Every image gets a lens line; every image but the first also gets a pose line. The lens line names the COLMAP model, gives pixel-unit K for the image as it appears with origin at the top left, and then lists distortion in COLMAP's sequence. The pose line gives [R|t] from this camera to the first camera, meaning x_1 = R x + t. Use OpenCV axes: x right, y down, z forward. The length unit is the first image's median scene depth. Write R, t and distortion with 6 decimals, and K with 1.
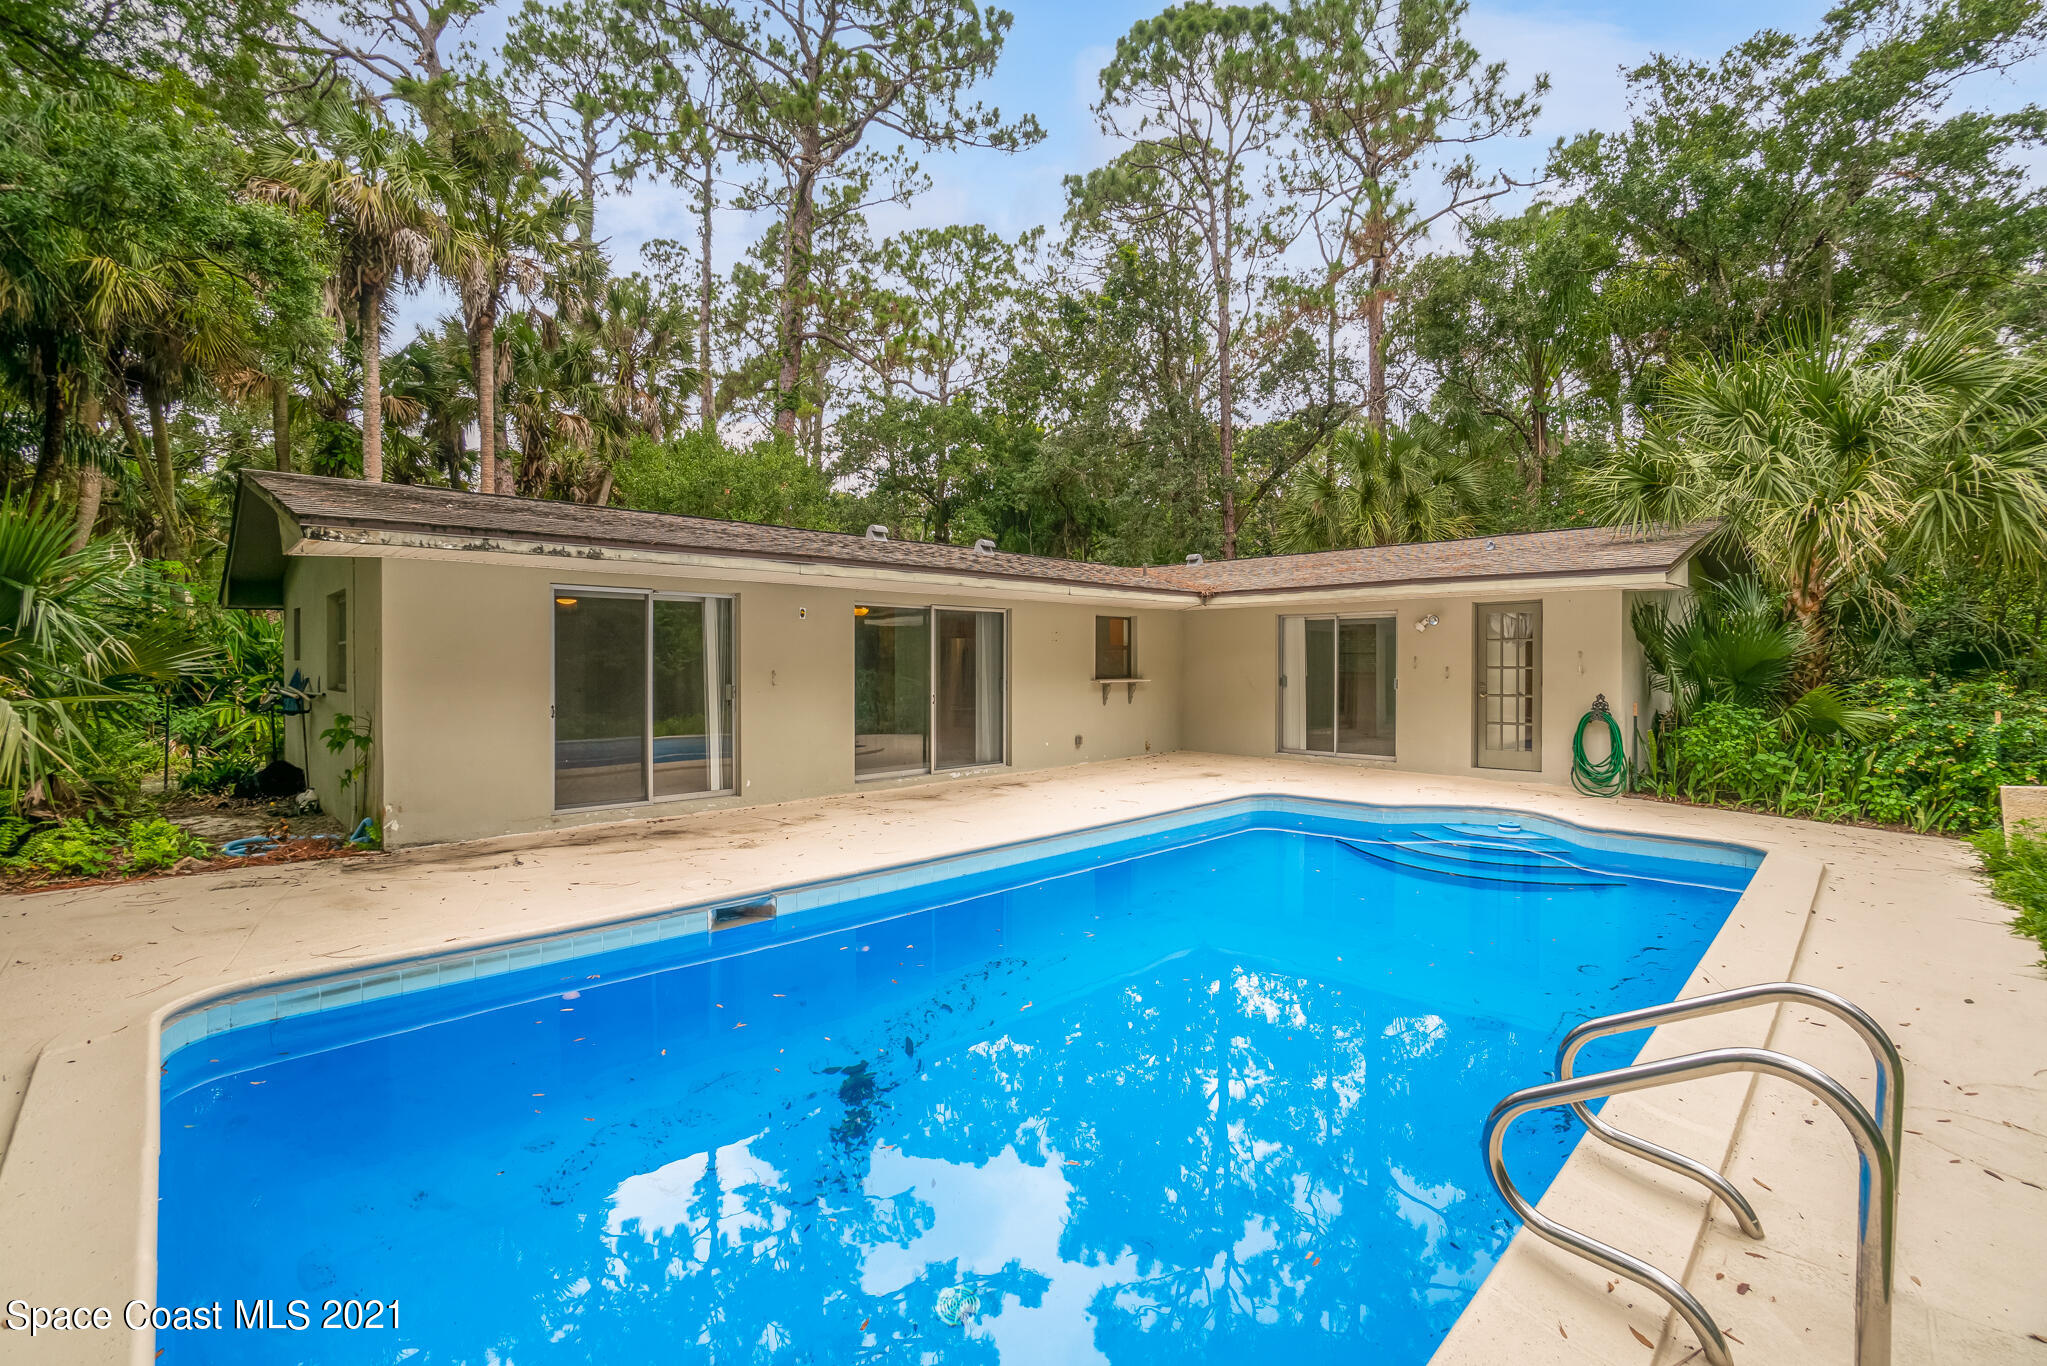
lens RADIAL K [[907.1, 0, 1014.0], [0, 907.1, 674.9], [0, 0, 1]] dist [-0.003061, -0.000033]
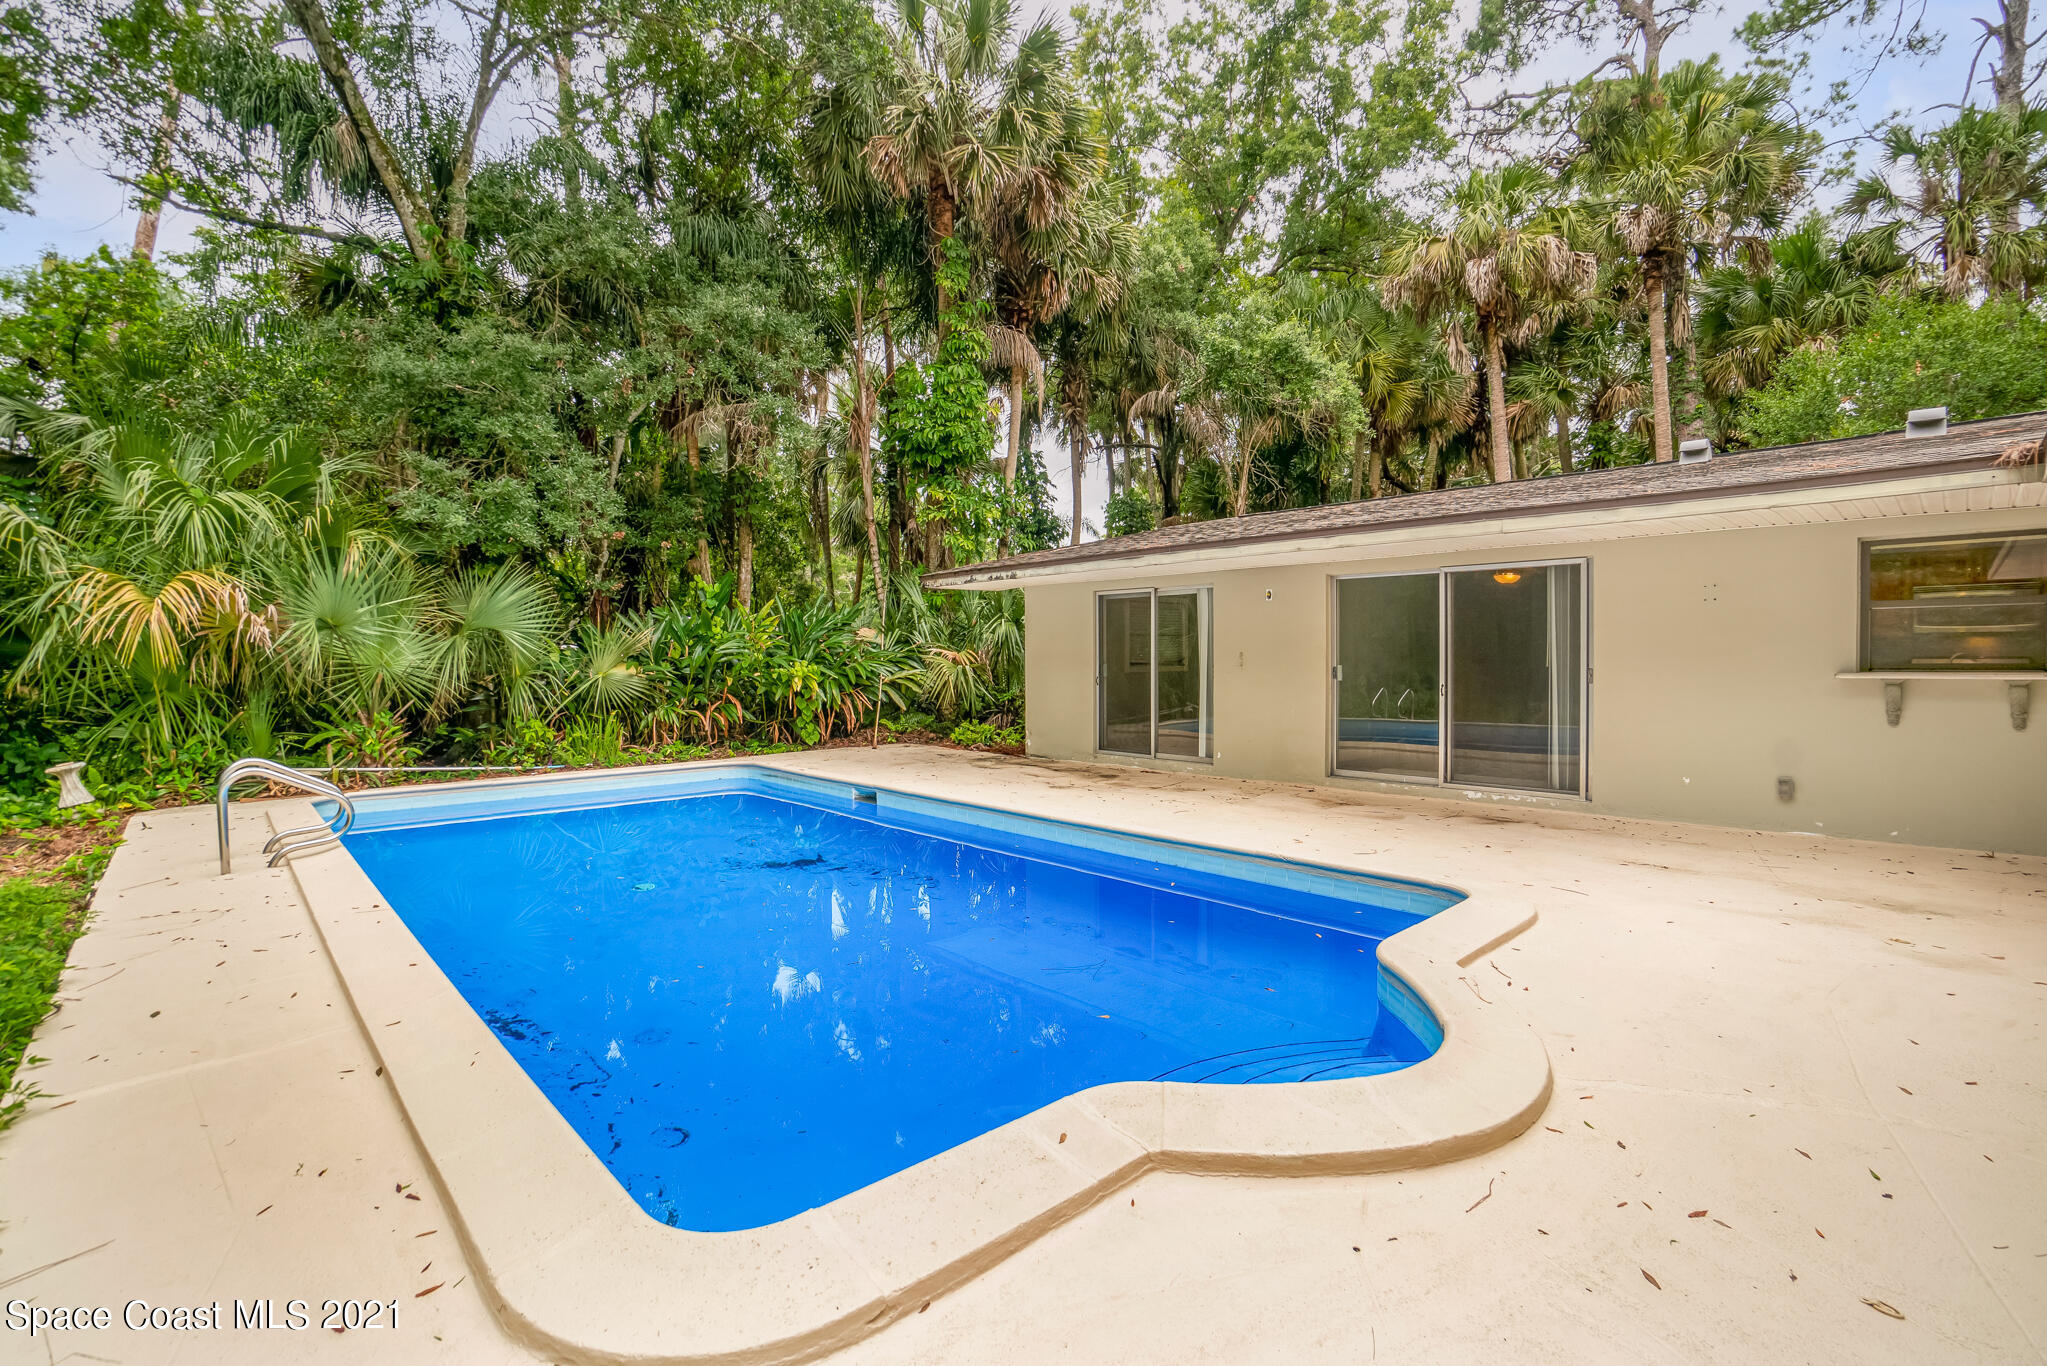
lens RADIAL K [[907.1, 0, 1016.3], [0, 907.1, 676.7], [0, 0, 1]] dist [-0.003061, -0.000033]
pose [[0.000968, 0.027747, -0.999615, 0.850551], [-0.007019, 0.999591, 0.027740, -0.004080], [0.999975, 0.006989, 0.001163, 0.796595]]
